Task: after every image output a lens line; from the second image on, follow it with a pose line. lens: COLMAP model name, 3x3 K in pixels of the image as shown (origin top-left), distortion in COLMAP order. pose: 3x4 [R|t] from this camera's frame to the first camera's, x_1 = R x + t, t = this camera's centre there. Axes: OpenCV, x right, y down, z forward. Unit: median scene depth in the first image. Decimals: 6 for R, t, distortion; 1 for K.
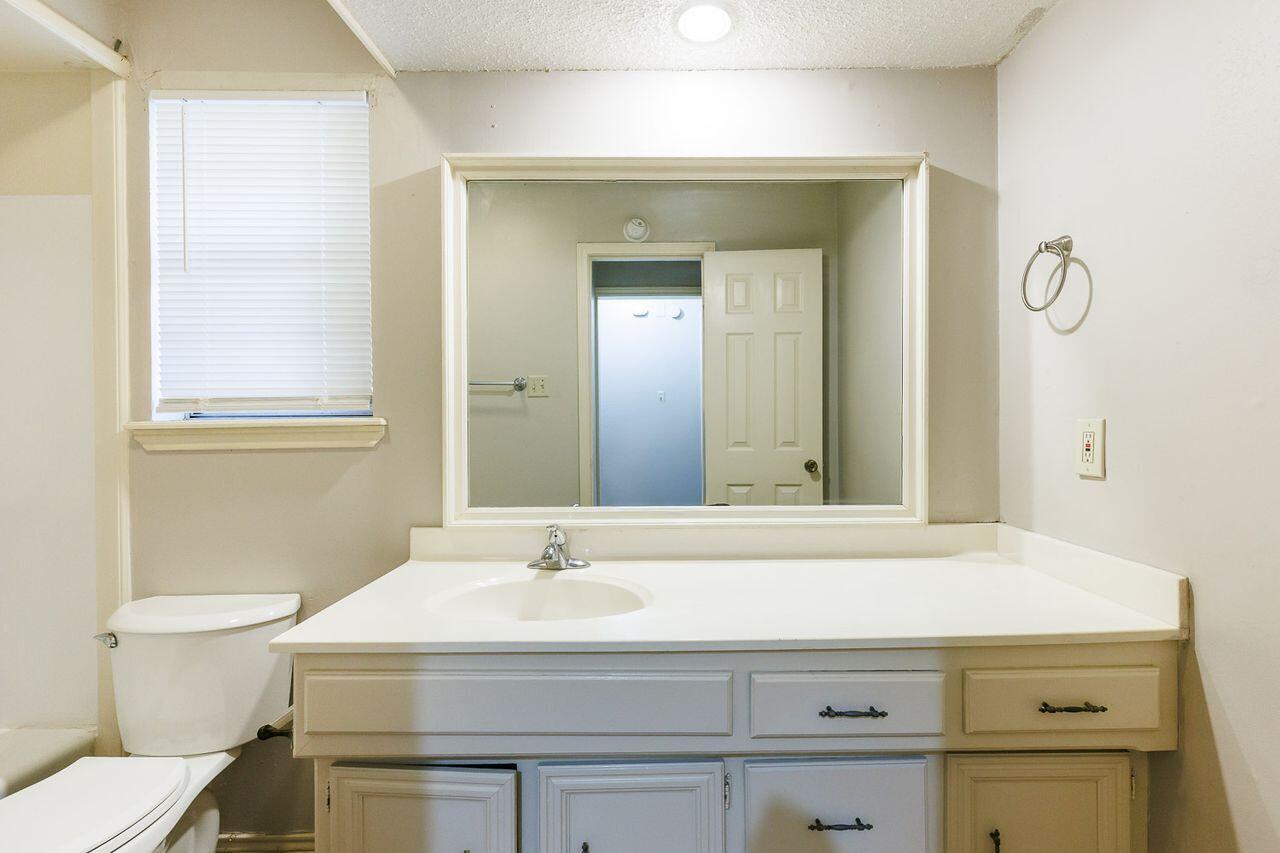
lens RADIAL K [[577.9, 0, 672.9], [0, 577.9, 420.7], [0, 0, 1]] dist [-0.000368, -0.000267]
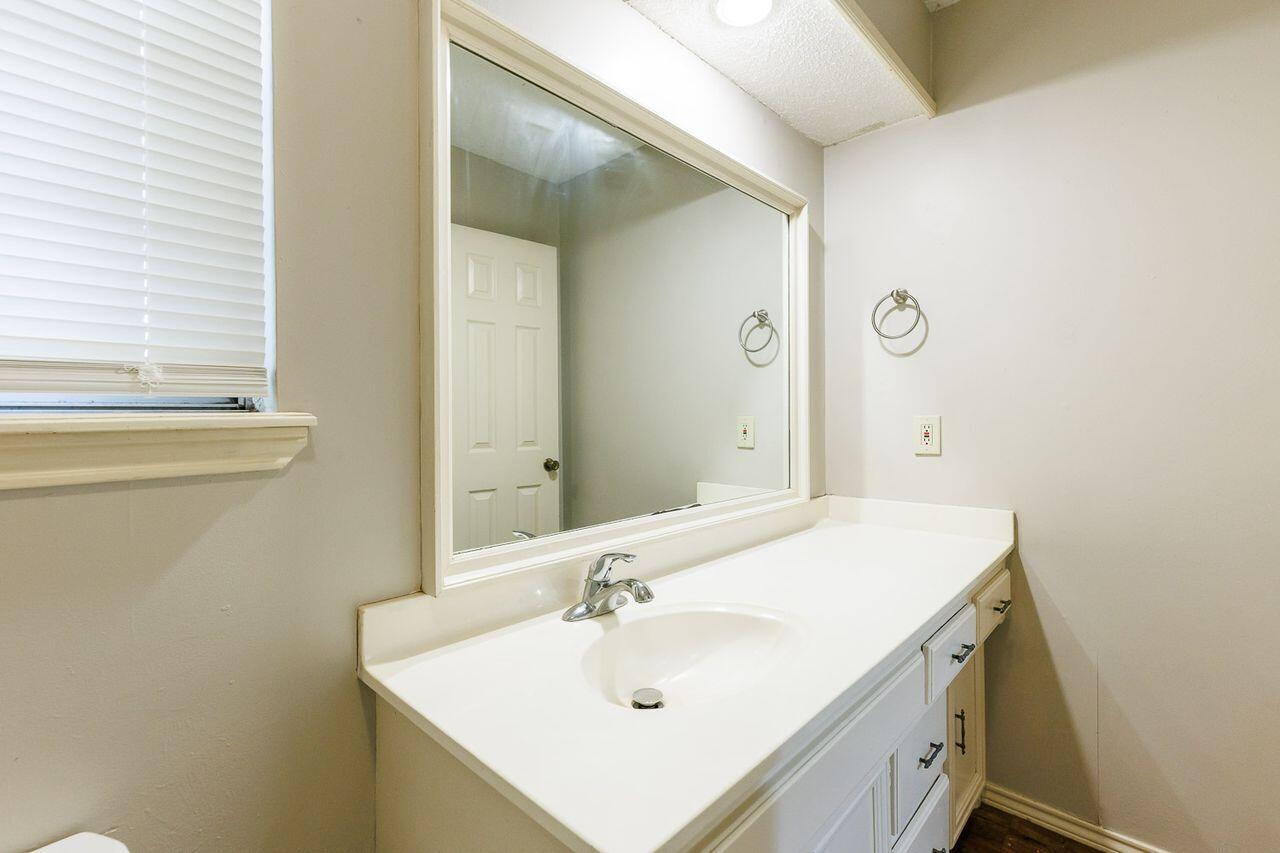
lens RADIAL K [[566.0, 0, 627.4], [0, 566.0, 416.3], [0, 0, 1]] dist [-0.001312, -0.000225]
pose [[0.692935, 0.000646, 0.720999, -0.670125], [0.004857, 0.999973, -0.005564, 0.002695], [-0.720983, 0.007358, 0.692913, 0.430796]]
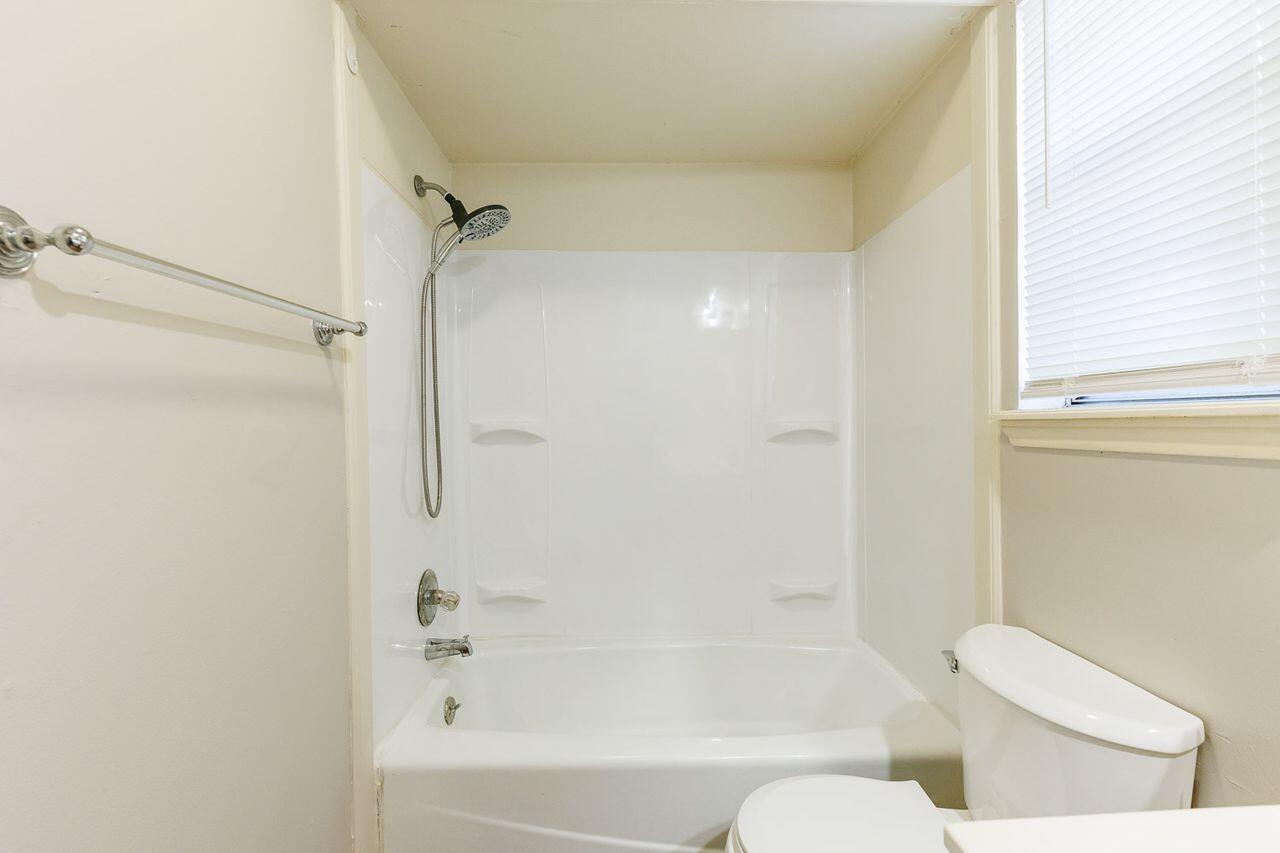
lens RADIAL K [[572.2, 0, 625.5], [0, 572.2, 420.6], [0, 0, 1]] dist [0.000599, 0.000423]
pose [[-0.005419, 0.009234, -0.999943, -0.103206], [0.009675, 0.999911, 0.009181, 0.003491], [0.999939, -0.009624, -0.005508, 0.457608]]
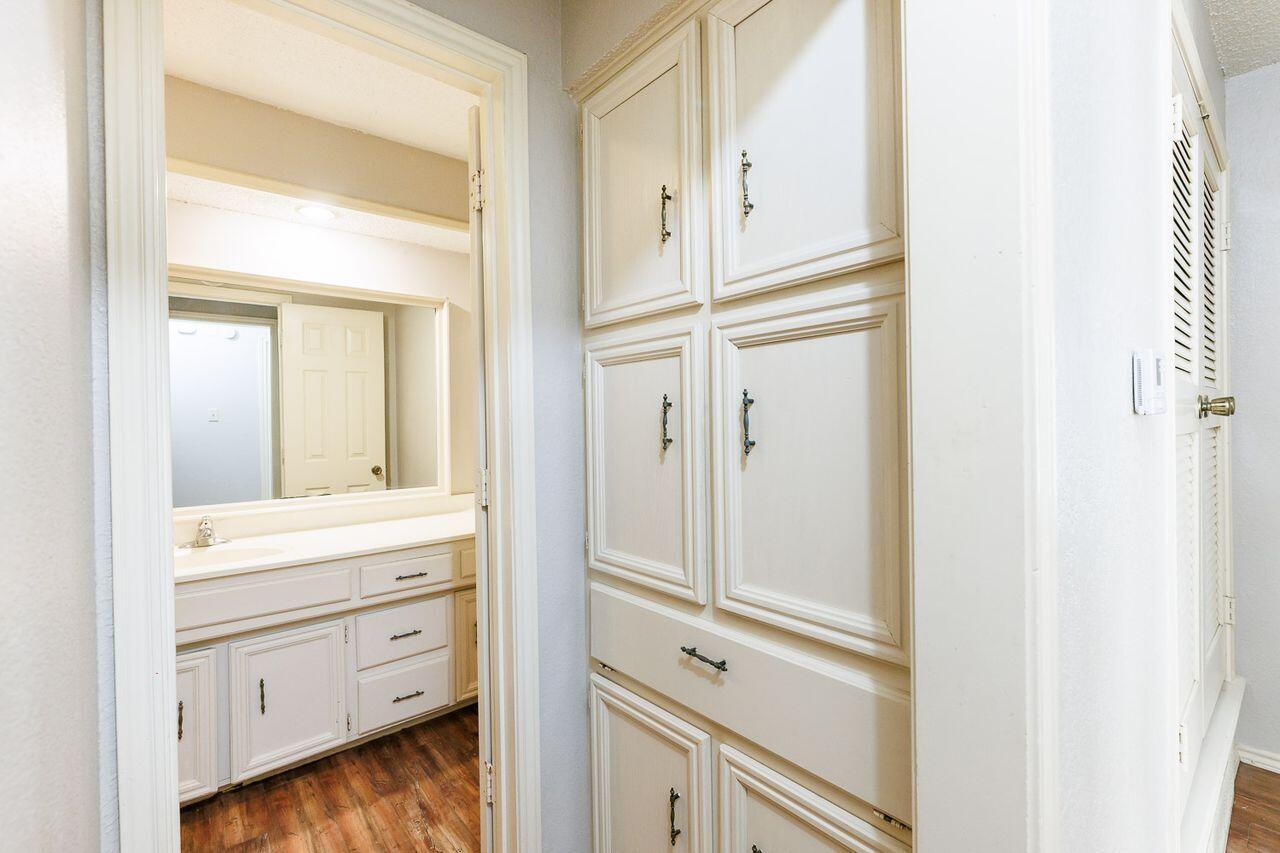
lens RADIAL K [[568.2, 0, 644.2], [0, 568.2, 420.5], [0, 0, 1]] dist [-0.000123, -0.000176]
pose [[0.765681, -0.009563, 0.643149, -0.254811], [0.015633, 0.999871, -0.003744, -0.044065], [-0.643030, 0.012921, 0.765732, -0.796187]]
